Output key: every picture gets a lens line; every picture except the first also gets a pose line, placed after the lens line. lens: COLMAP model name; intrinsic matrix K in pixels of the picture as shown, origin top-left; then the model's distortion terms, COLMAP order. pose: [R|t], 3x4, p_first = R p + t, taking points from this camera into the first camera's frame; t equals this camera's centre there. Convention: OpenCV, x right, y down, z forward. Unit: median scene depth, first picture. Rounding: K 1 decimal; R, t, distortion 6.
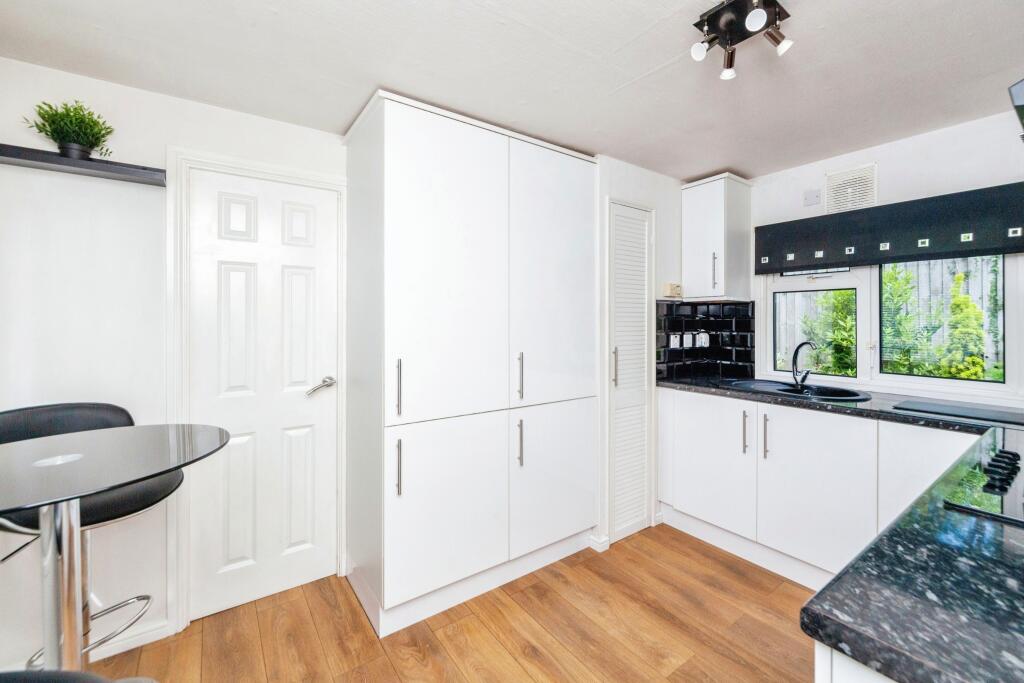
lens RADIAL K [[421.1, 0, 504.2], [0, 421.1, 320.0], [0, 0, 1]] dist [-0.004489, -0.000246]
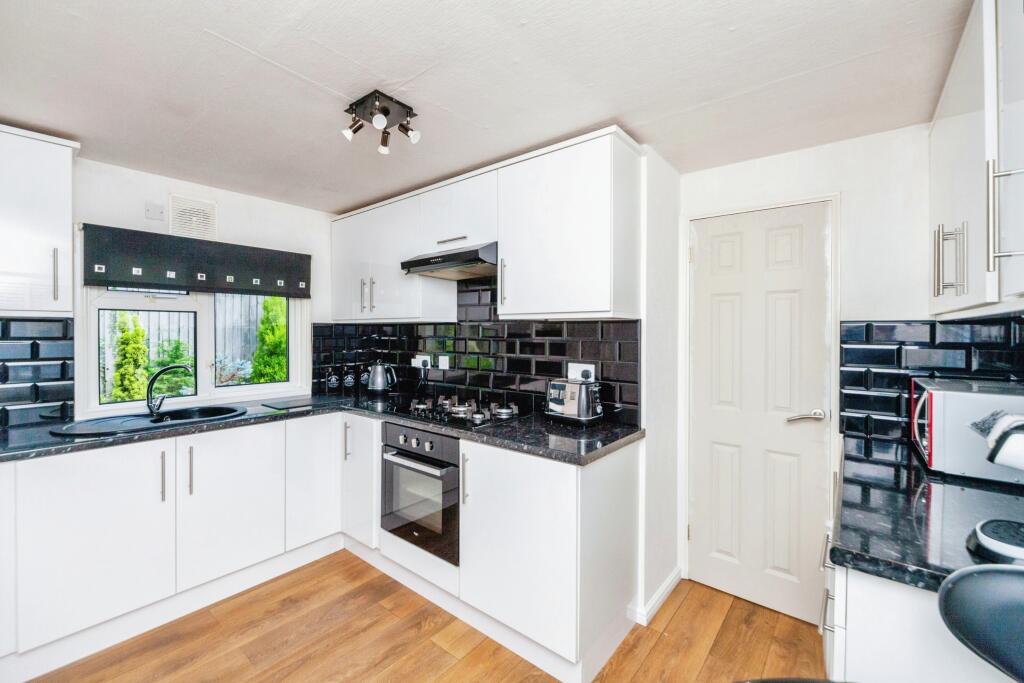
lens RADIAL K [[429.8, 0, 512.1], [0, 429.8, 334.7], [0, 0, 1]] dist [0.002062, -0.000095]
pose [[-0.270860, -0.011731, 0.962547, -0.414578], [0.000740, 0.999923, 0.012394, -0.028352], [-0.962619, 0.004069, -0.270830, 0.498672]]
